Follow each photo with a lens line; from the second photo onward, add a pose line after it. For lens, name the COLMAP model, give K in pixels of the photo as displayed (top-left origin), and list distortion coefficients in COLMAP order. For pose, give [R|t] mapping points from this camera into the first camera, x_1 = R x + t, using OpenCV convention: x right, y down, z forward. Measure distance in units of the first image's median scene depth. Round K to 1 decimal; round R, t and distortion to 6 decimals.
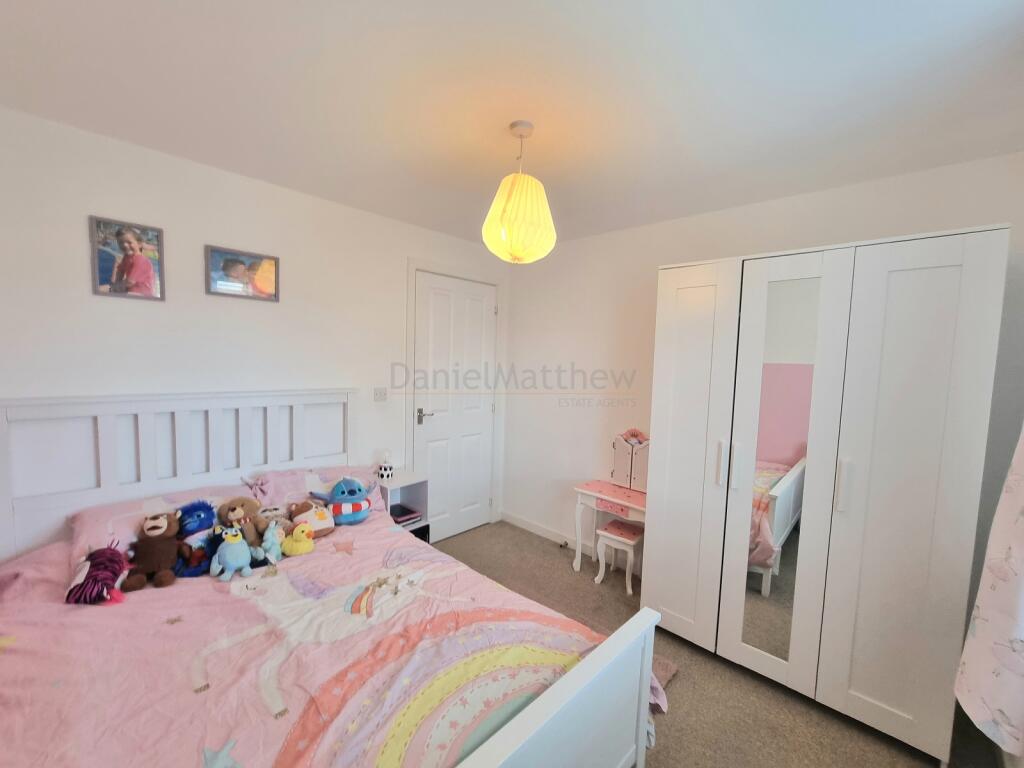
lens RADIAL K [[417.8, 0, 517.9], [0, 417.8, 391.1], [0, 0, 1]] dist [-0.010251, -0.000120]
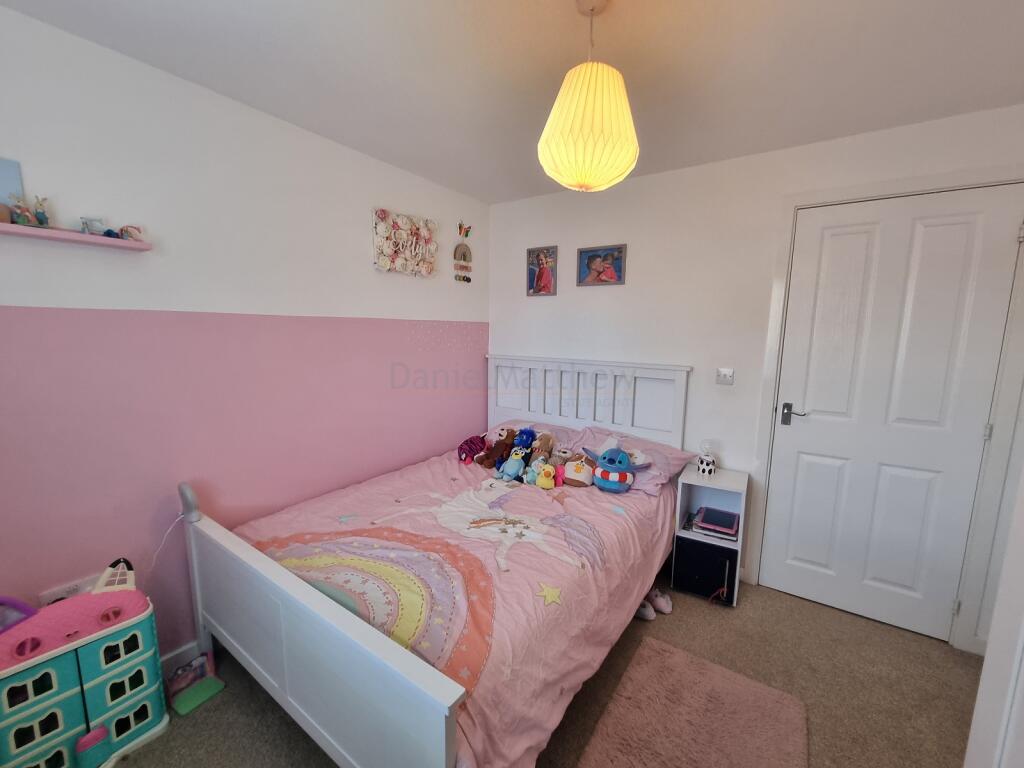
lens RADIAL K [[417.8, 0, 517.9], [0, 417.8, 391.1], [0, 0, 1]] dist [-0.010251, -0.000120]
pose [[0.154935, 0.107827, -0.982023, 0.661904], [-0.093770, 0.991143, 0.094034, -0.005362], [0.983464, 0.077515, 0.163674, 0.691297]]
